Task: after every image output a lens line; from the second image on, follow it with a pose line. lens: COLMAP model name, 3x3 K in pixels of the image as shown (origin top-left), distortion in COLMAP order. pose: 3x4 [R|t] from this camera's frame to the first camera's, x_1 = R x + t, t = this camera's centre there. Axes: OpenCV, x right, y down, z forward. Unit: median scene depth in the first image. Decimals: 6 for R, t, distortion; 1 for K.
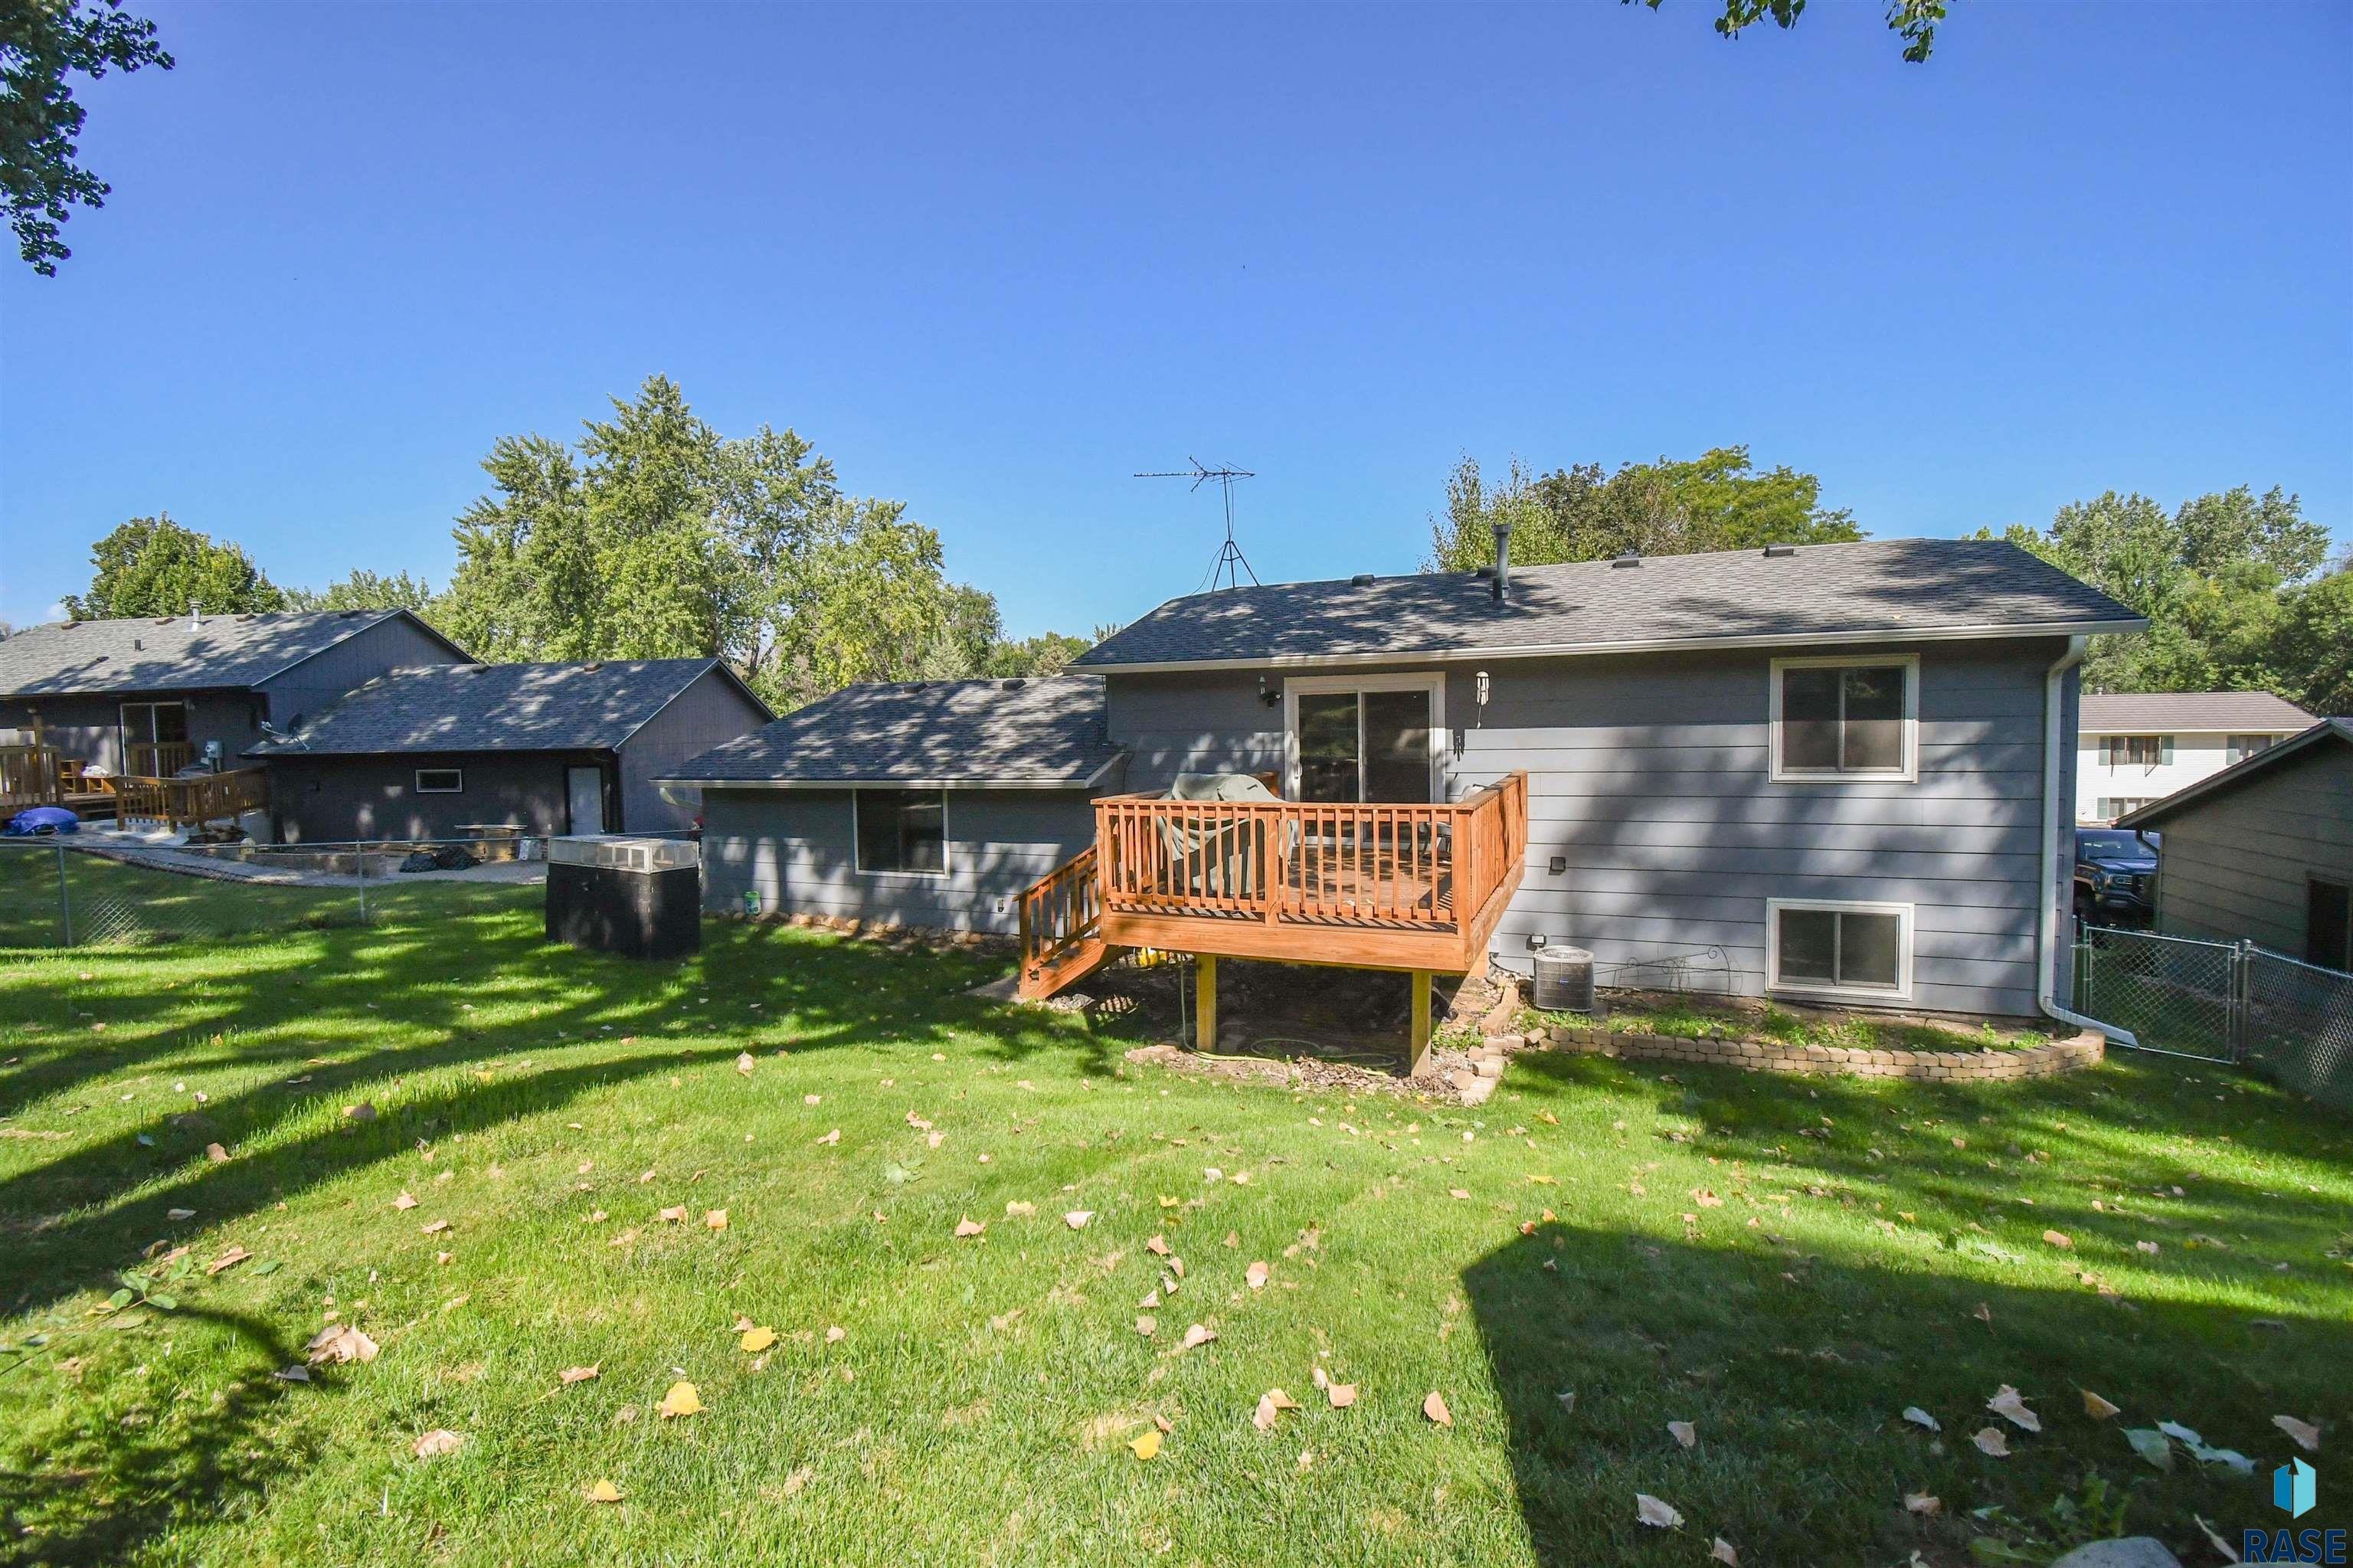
lens RADIAL K [[1057.1, 0, 1163.7], [0, 1057.1, 748.0], [0, 0, 1]] dist [0.008121, -0.015577]
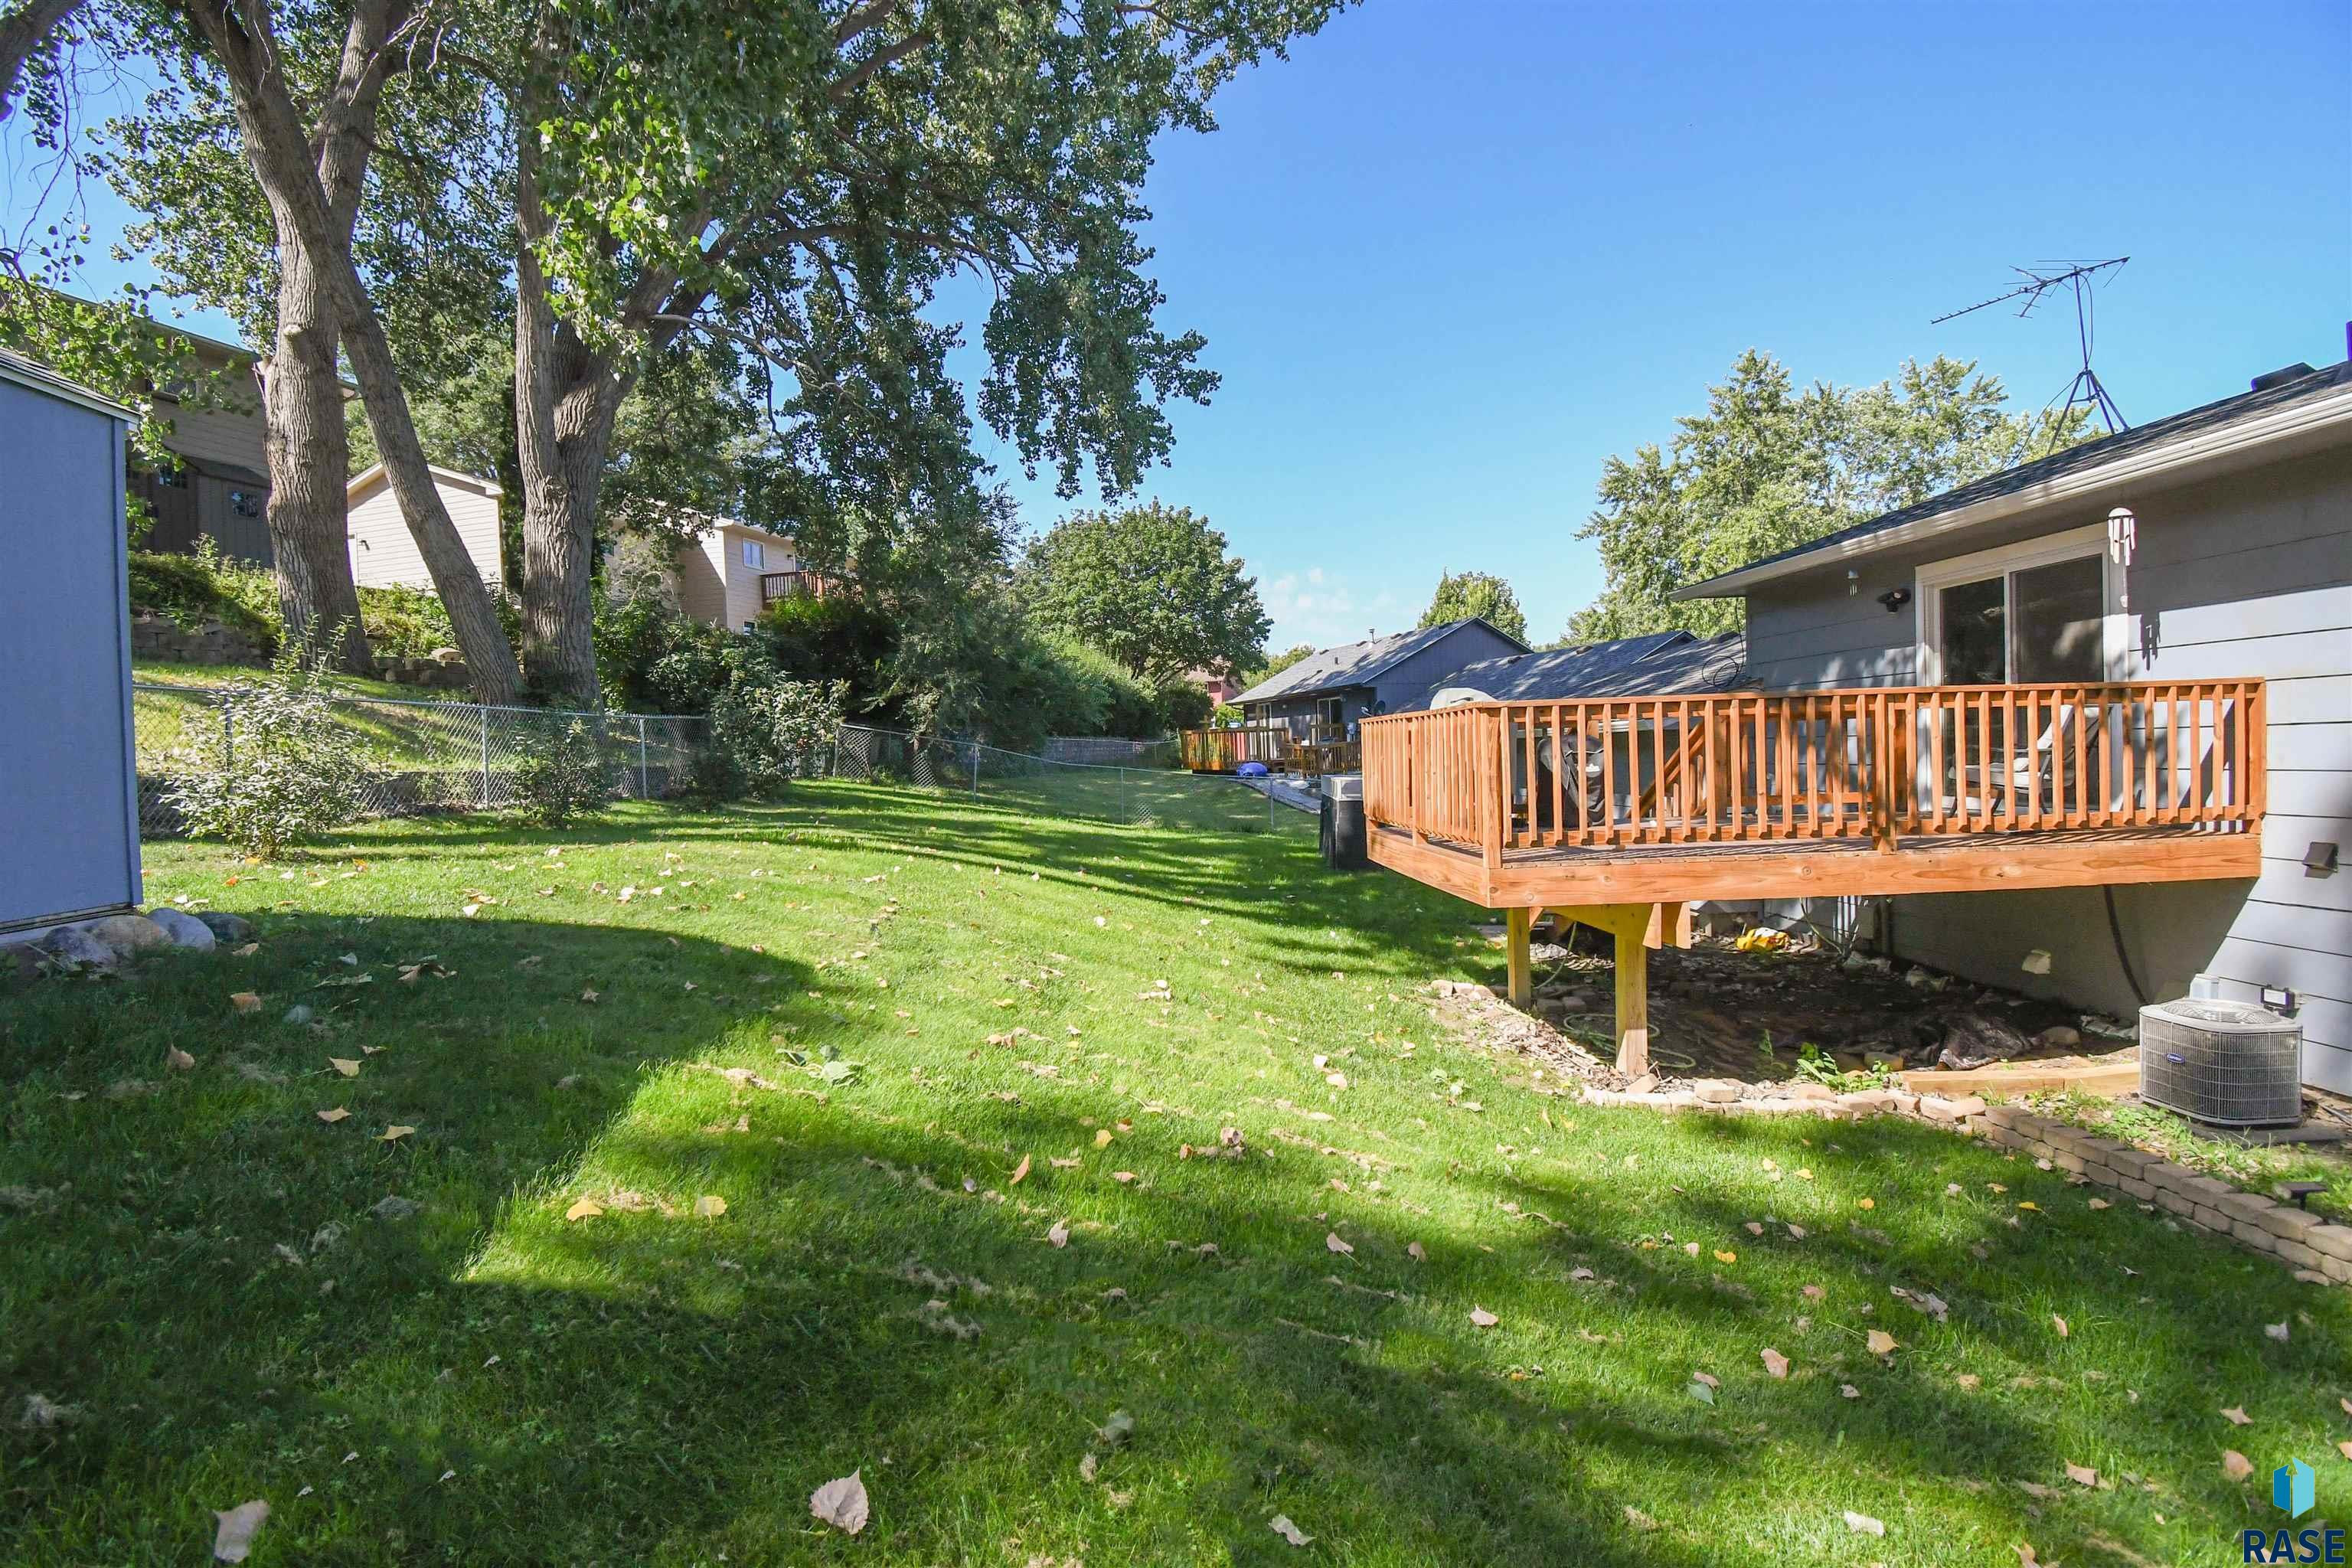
lens RADIAL K [[1056.6, 0, 1185.7], [0, 1056.6, 773.5], [0, 0, 1]] dist [0.008121, -0.015577]
pose [[0.437217, 0.018214, -0.899172, 0.524221], [0.003473, 0.999753, 0.021940, 0.051330], [0.899349, -0.012715, 0.437046, 0.260838]]
